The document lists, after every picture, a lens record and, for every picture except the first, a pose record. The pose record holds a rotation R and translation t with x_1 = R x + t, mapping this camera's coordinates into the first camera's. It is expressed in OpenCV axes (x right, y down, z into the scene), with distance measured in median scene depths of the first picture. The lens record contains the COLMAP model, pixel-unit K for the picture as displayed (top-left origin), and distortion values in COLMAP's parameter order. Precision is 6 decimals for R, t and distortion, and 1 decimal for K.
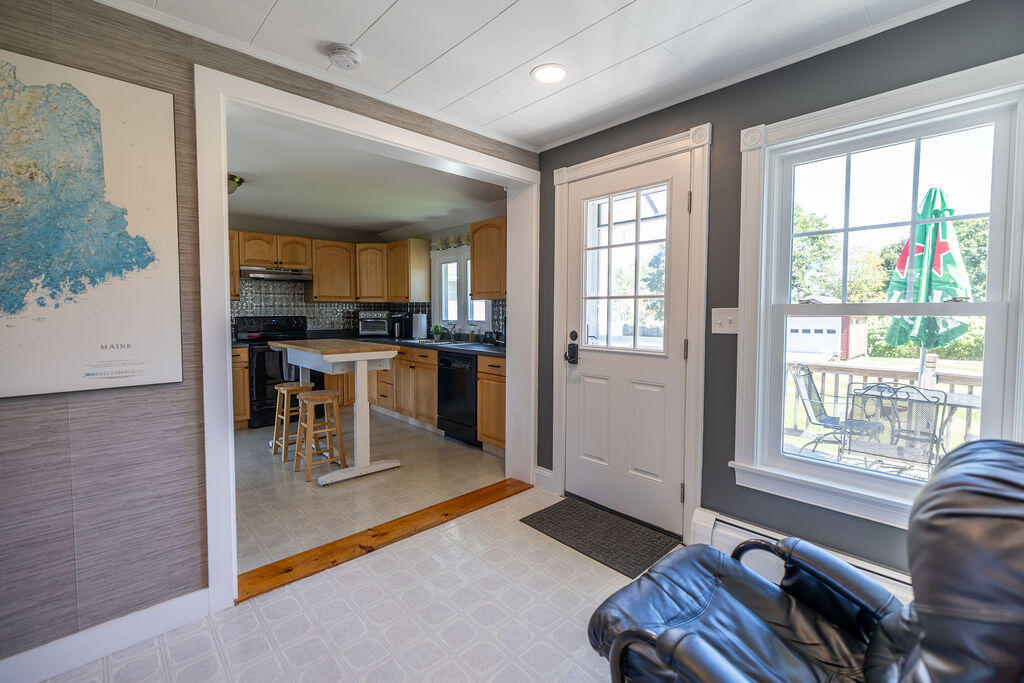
lens RADIAL K [[455.0, 0, 510.5], [0, 455.0, 335.8], [0, 0, 1]] dist [-0.000182, -0.000158]
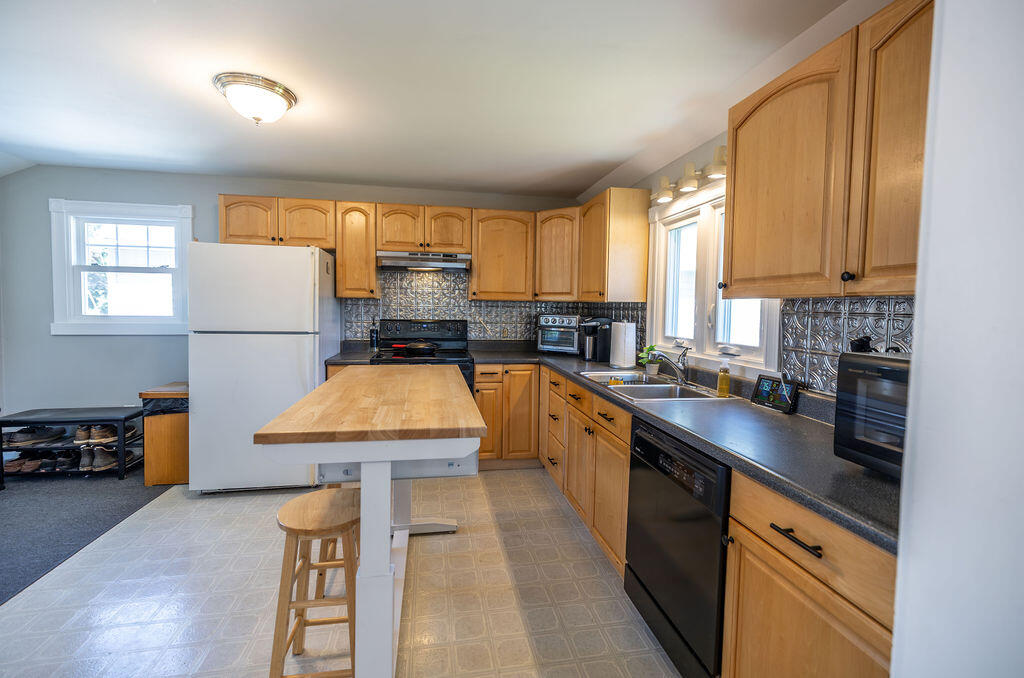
lens RADIAL K [[429.6, 0, 509.1], [0, 429.6, 328.1], [0, 0, 1]] dist [-0.002036, 0.000075]
pose [[0.841785, 0.040443, -0.538296, -0.034024], [-0.044754, 0.998985, 0.005070, -0.038696], [0.537954, 0.019823, 0.842741, 0.486311]]
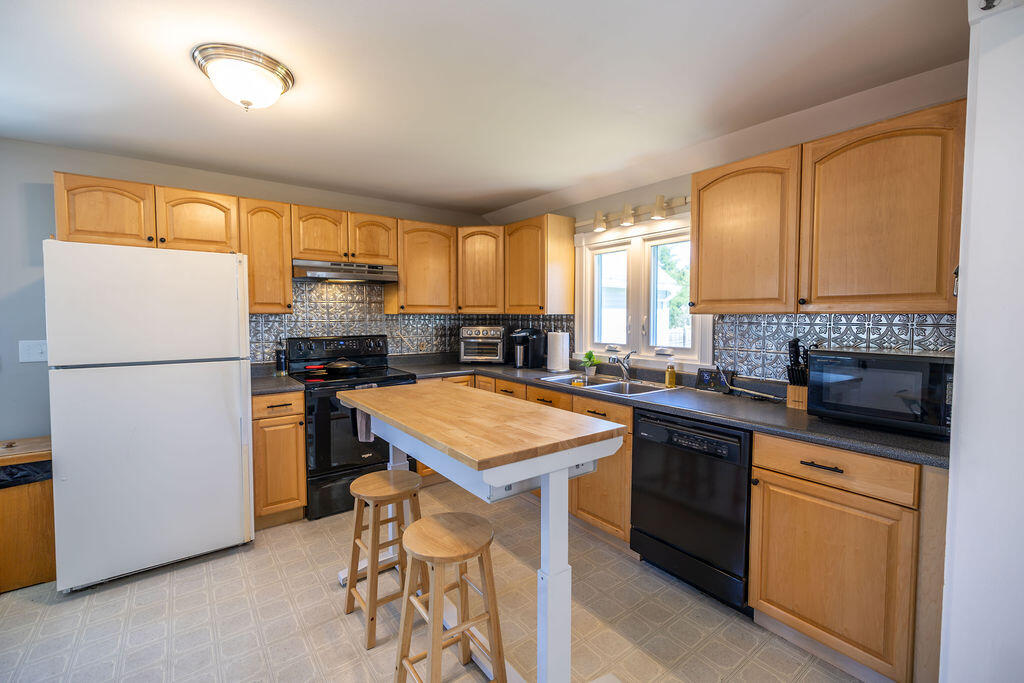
lens RADIAL K [[438.0, 0, 508.6], [0, 438.0, 337.7], [0, 0, 1]] dist [-0.000040, -0.000084]
pose [[0.994931, 0.004195, -0.100473, -0.211412], [-0.004225, 0.999991, -0.000082, -0.041392], [0.100471, 0.000506, 0.994940, 0.384295]]
